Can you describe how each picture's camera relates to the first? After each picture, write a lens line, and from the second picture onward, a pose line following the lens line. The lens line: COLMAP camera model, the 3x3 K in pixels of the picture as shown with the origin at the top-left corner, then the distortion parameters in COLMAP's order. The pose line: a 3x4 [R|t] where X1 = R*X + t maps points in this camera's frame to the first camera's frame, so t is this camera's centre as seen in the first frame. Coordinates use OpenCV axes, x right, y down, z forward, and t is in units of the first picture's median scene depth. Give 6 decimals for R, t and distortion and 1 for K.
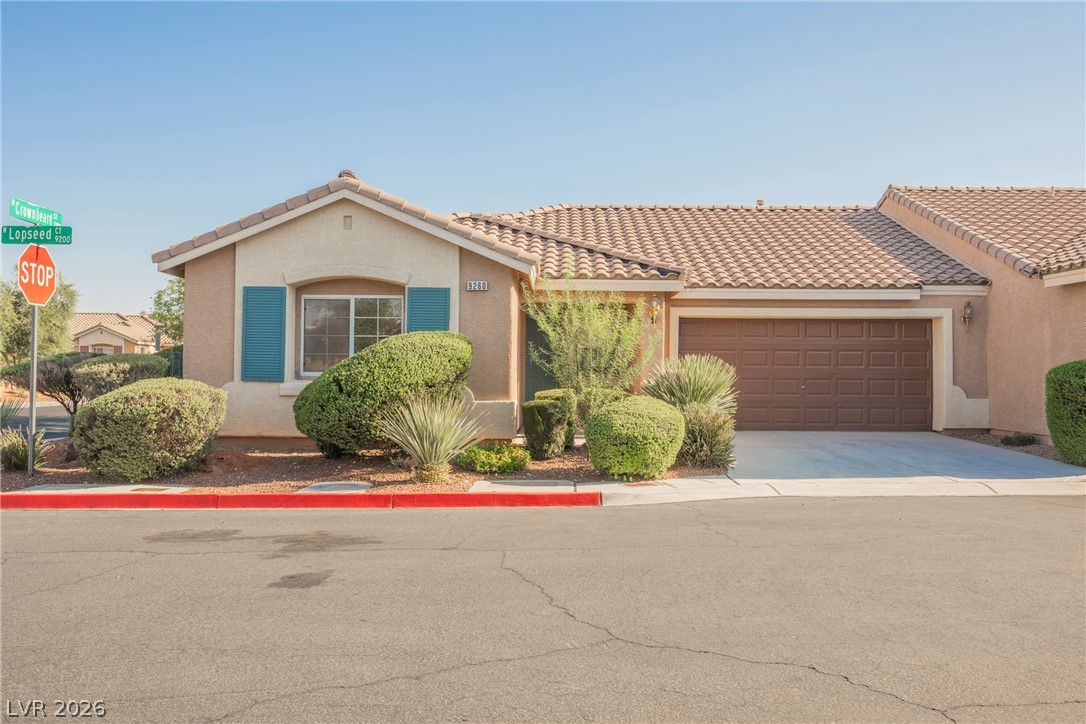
lens RADIAL K [[861.4, 0, 543.0], [0, 861.4, 362.0], [0, 0, 1]] dist [0.003437, 0.006315]
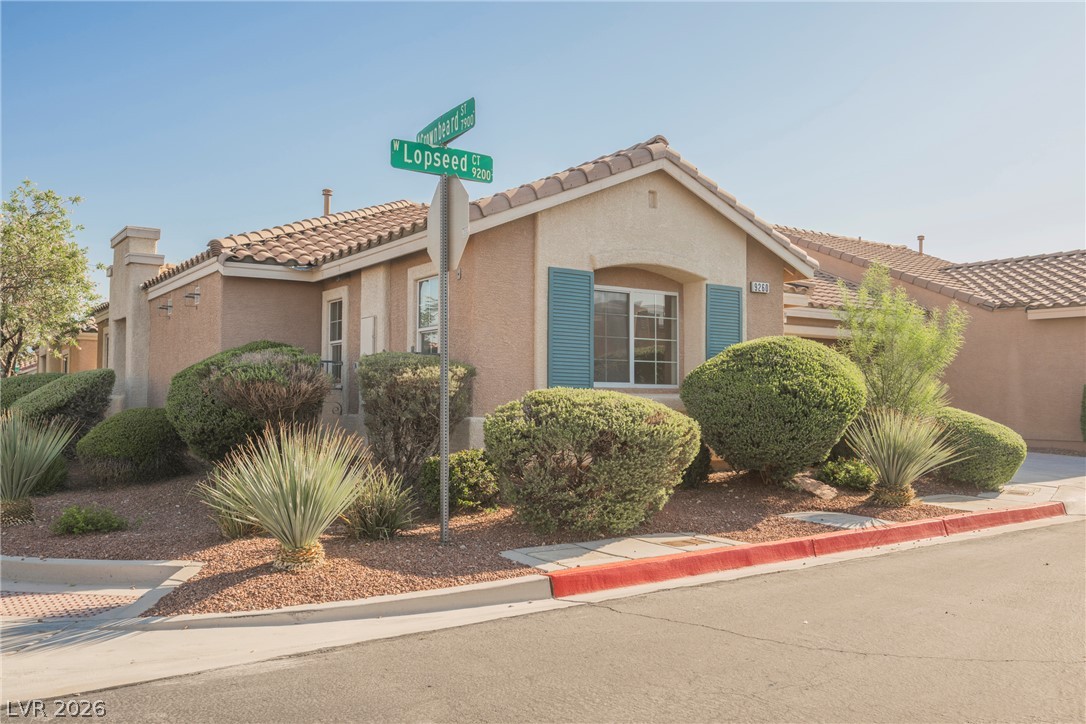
lens RADIAL K [[861.4, 0, 543.0], [0, 861.4, 362.0], [0, 0, 1]] dist [0.003437, 0.006315]
pose [[0.833876, 0.021394, 0.551536, -0.774565], [-0.009647, 0.999661, -0.024191, 0.013181], [-0.551867, 0.014851, 0.833800, 0.384957]]
